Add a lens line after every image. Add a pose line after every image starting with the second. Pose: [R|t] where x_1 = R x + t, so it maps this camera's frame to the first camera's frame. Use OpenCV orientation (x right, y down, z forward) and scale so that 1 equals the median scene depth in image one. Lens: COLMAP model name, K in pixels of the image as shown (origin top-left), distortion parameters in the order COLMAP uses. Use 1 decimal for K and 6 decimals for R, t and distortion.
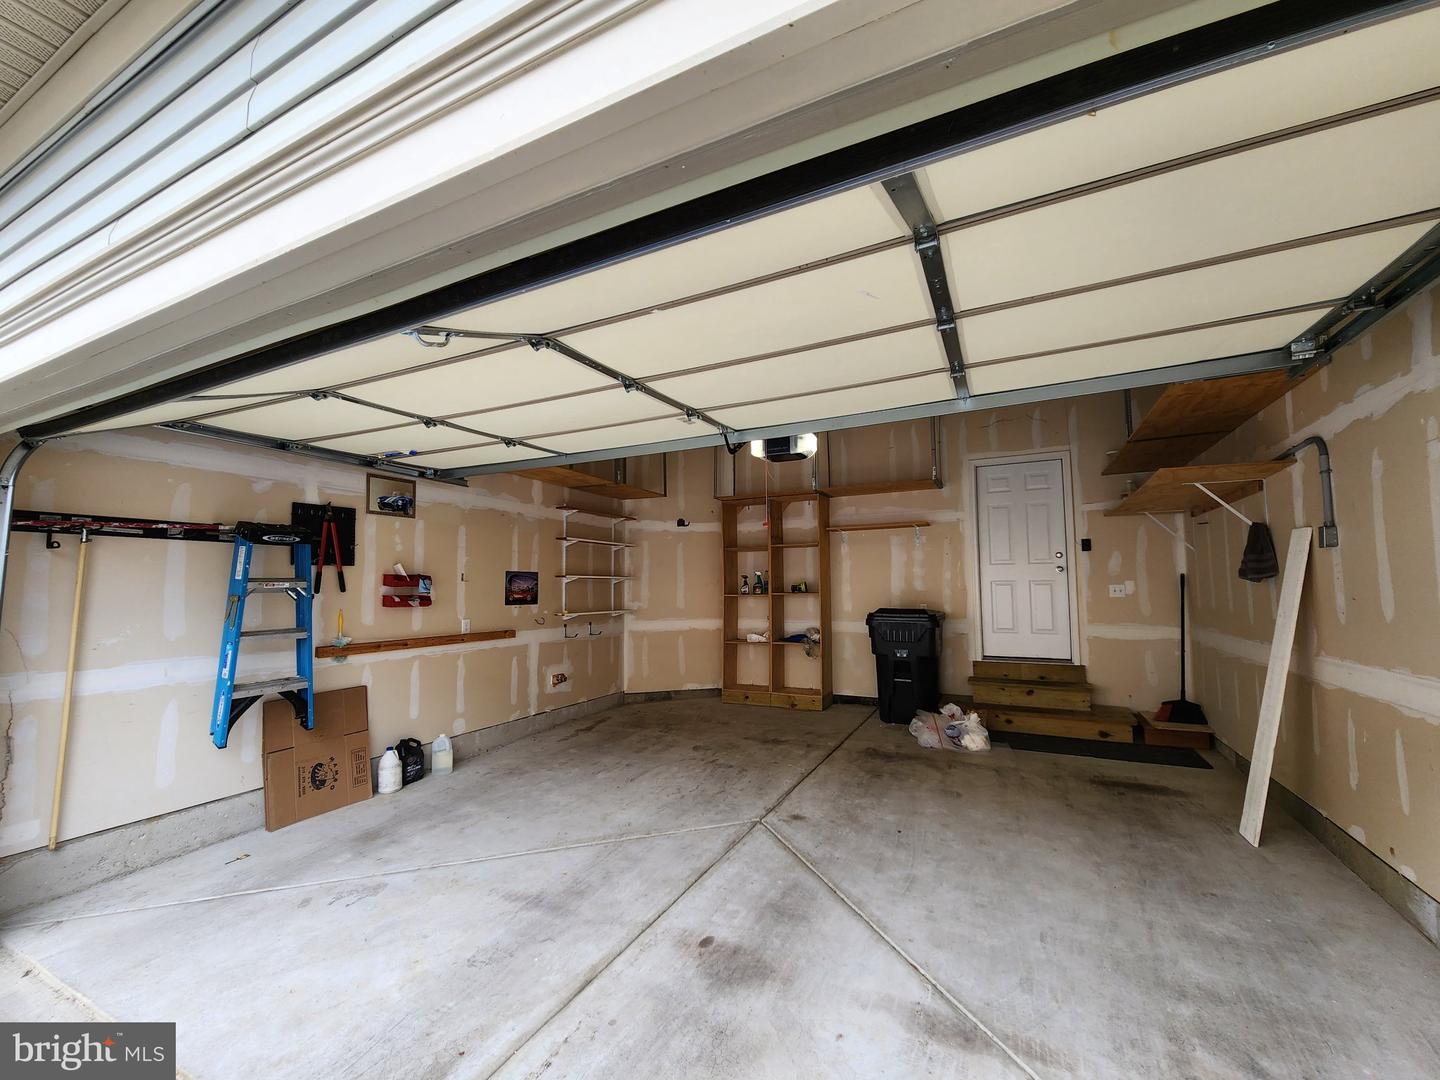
lens RADIAL K [[588.0, 0, 718.3], [0, 588.0, 543.9], [0, 0, 1]] dist [0.001025, -0.000675]
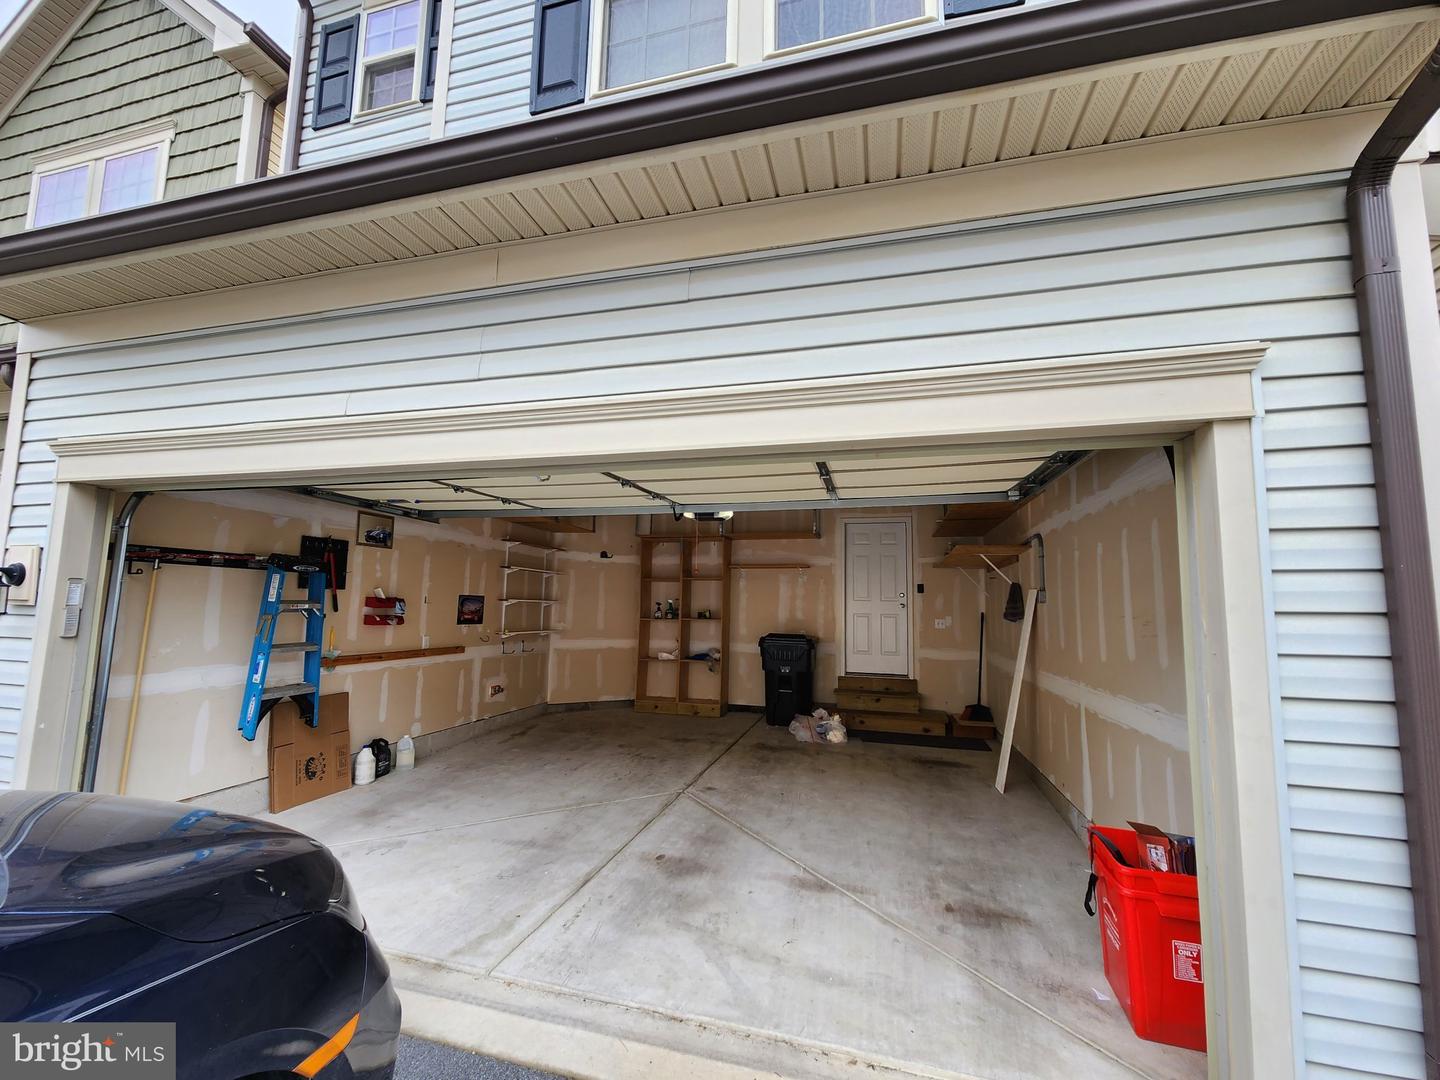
lens RADIAL K [[588.0, 0, 720.6], [0, 588.0, 541.5], [0, 0, 1]] dist [0.001025, -0.000675]
pose [[0.979450, 0.049680, 0.195473, -0.136236], [-0.042339, 0.998239, -0.041555, -0.048249], [-0.197193, 0.032425, 0.979828, -0.354162]]
